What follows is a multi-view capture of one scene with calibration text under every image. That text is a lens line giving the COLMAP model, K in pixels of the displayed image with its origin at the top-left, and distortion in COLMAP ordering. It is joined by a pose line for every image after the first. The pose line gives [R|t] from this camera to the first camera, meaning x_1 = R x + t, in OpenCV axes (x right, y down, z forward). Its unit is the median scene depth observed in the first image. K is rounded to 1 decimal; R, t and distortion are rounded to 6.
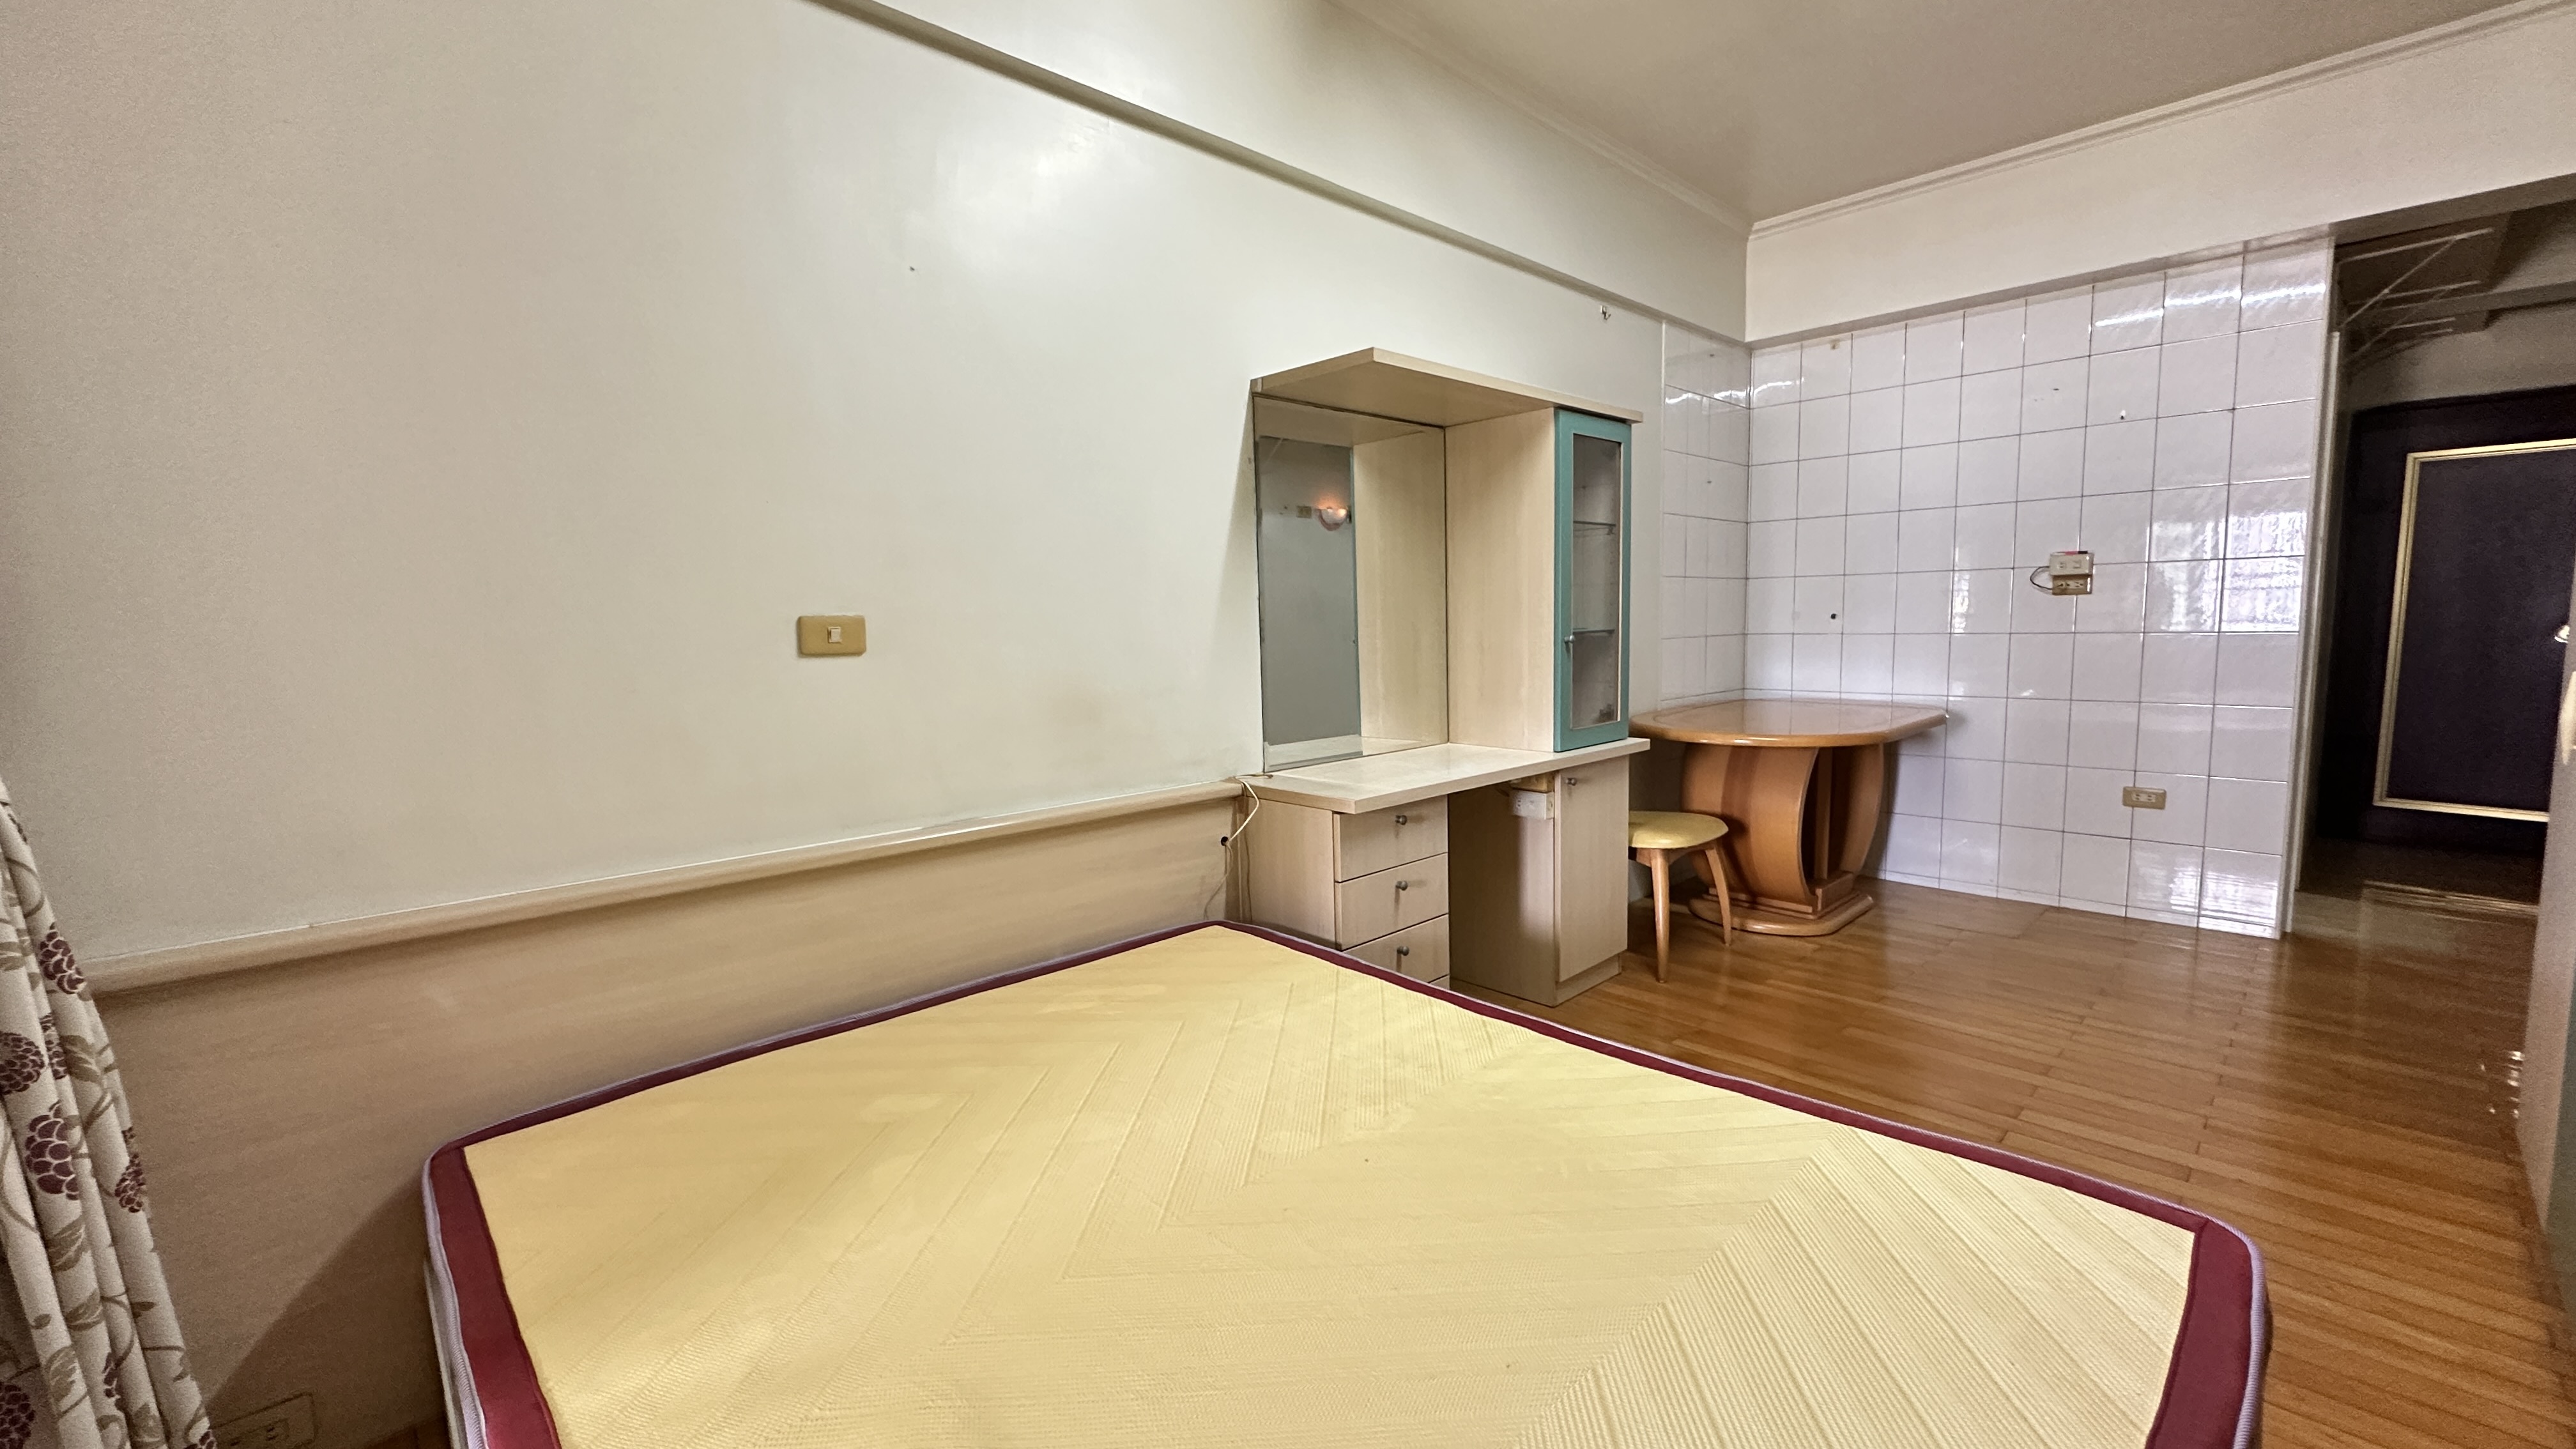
lens RADIAL K [[1029.9, 0, 1294.6], [0, 1029.9, 723.4], [0, 0, 1]] dist [-0.003073, 0.000790]
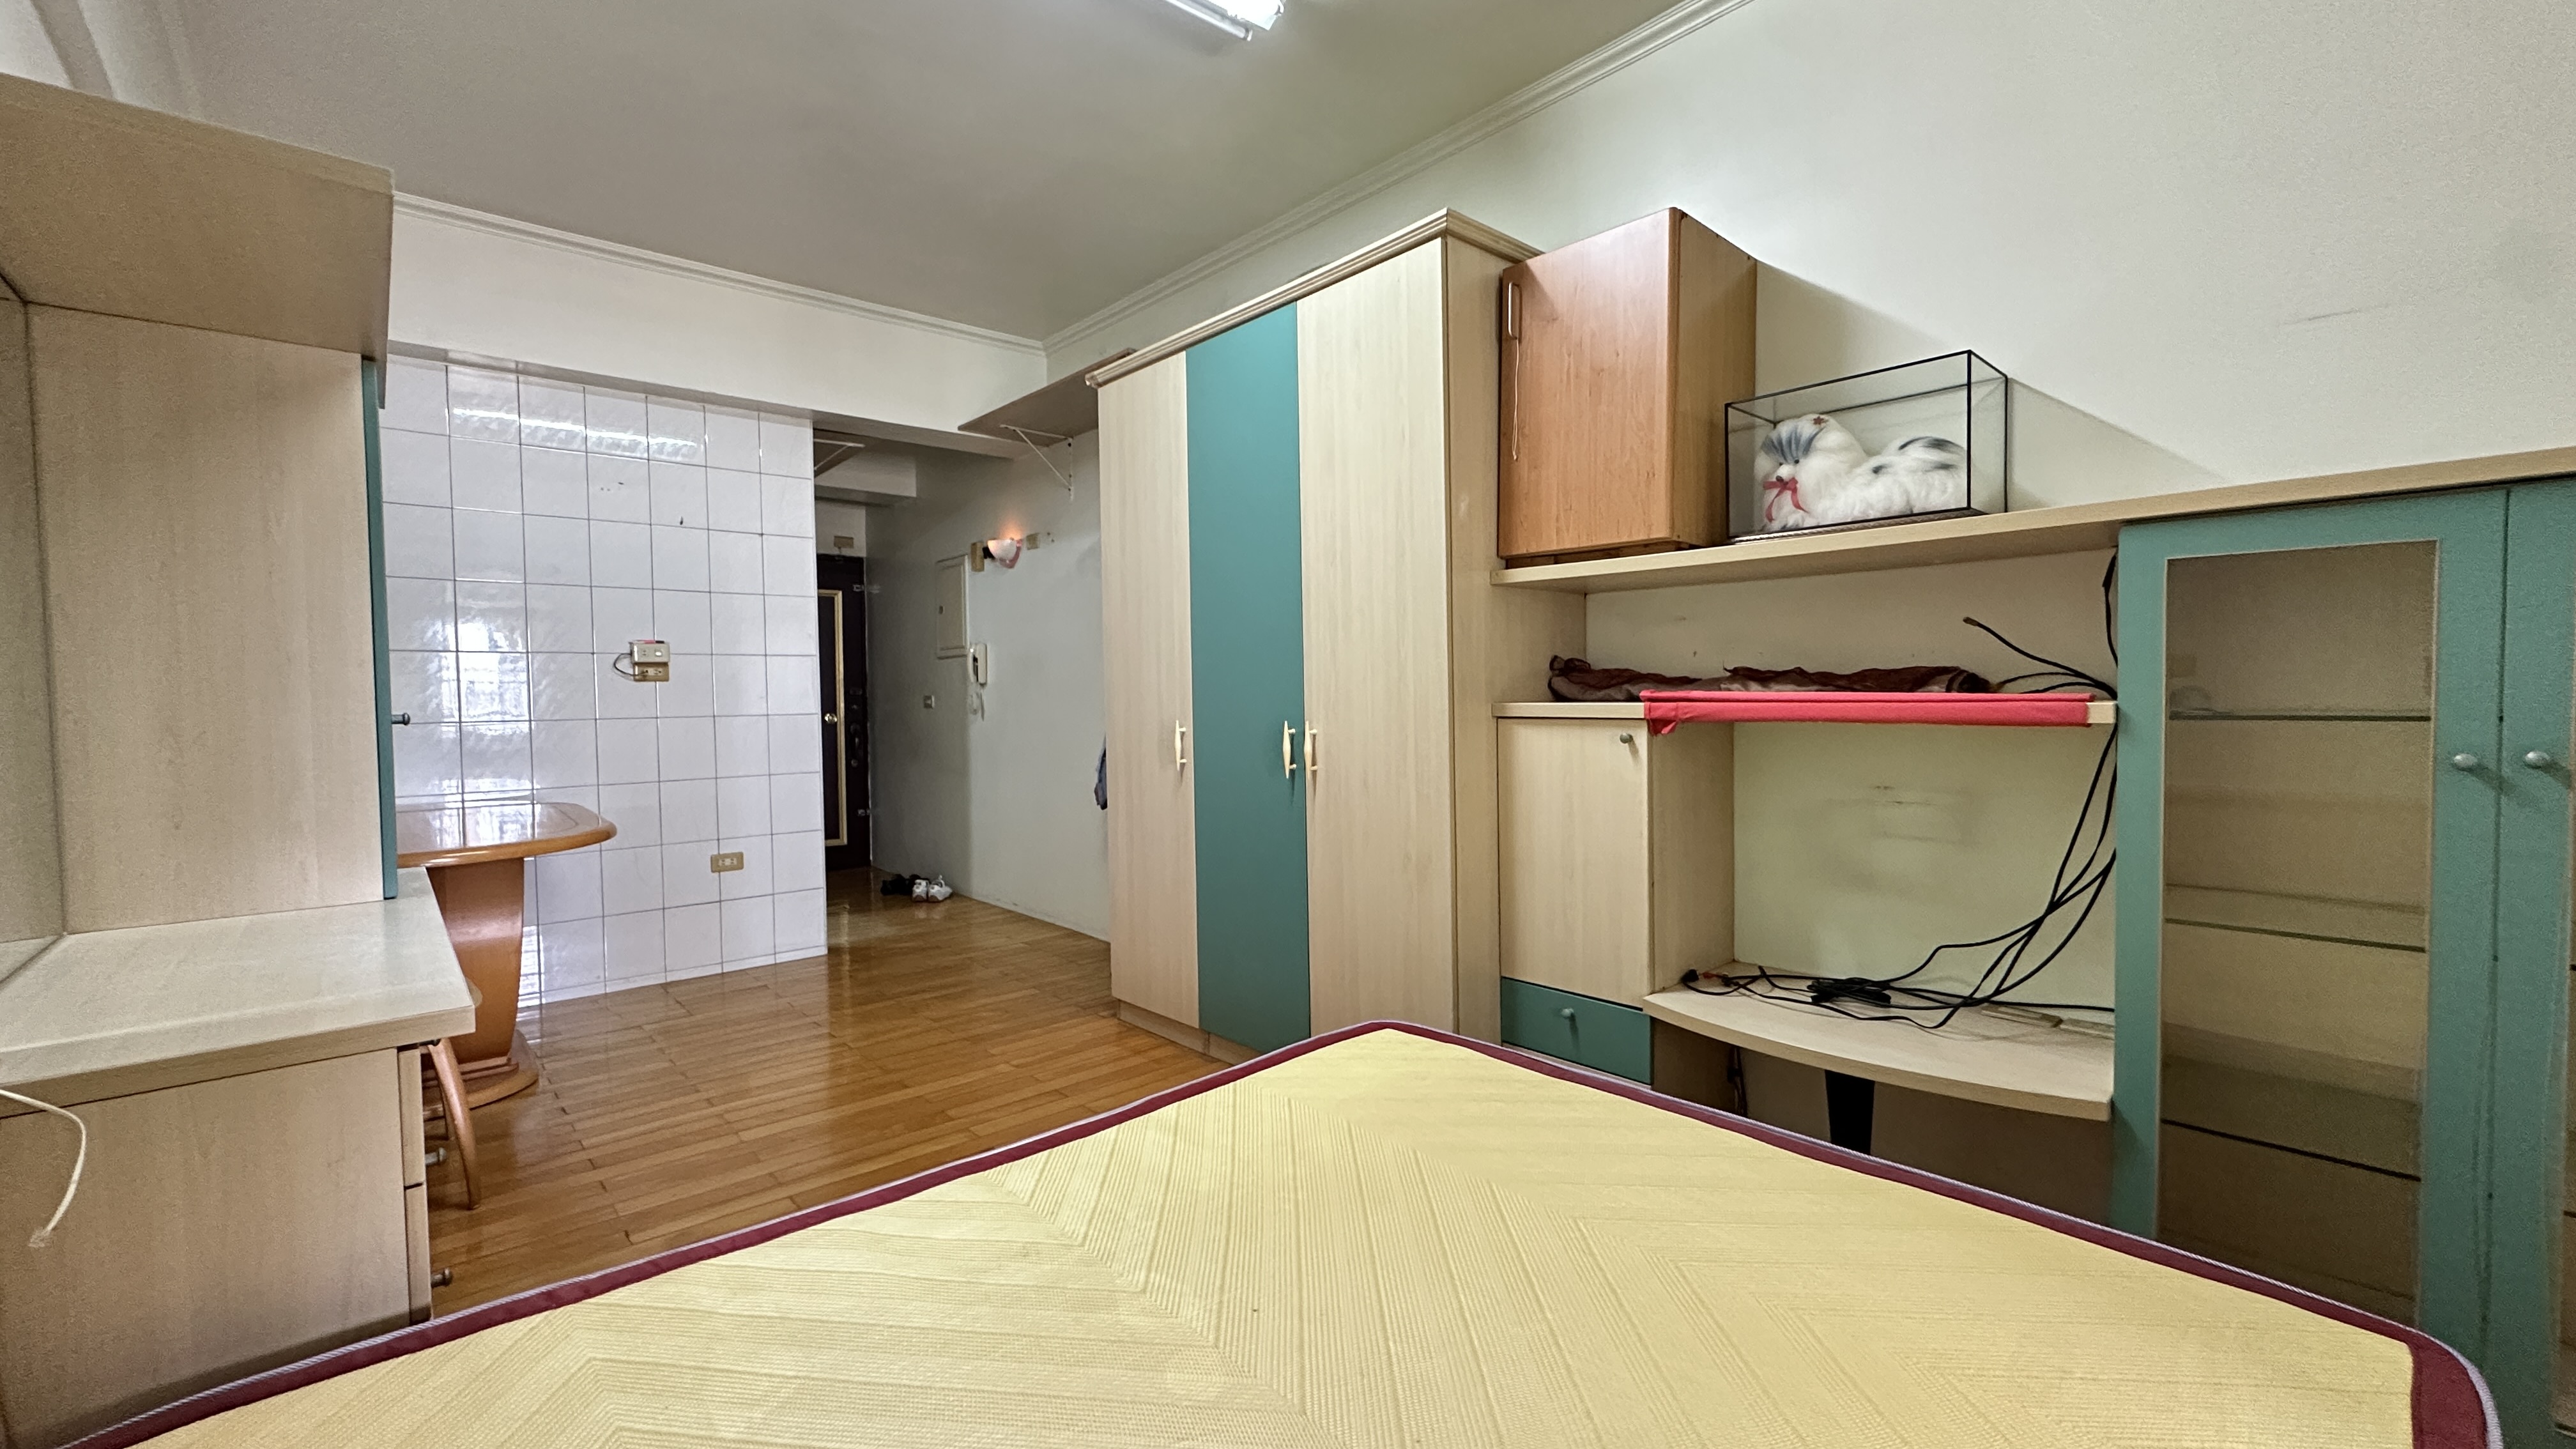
lens RADIAL K [[1029.9, 0, 1291.9], [0, 1029.9, 722.9], [0, 0, 1]] dist [-0.003073, 0.000790]
pose [[0.033215, -0.010220, 0.999396, -0.357280], [0.113807, 0.993482, 0.006377, -0.020431], [-0.992948, 0.113526, 0.034162, 0.427018]]
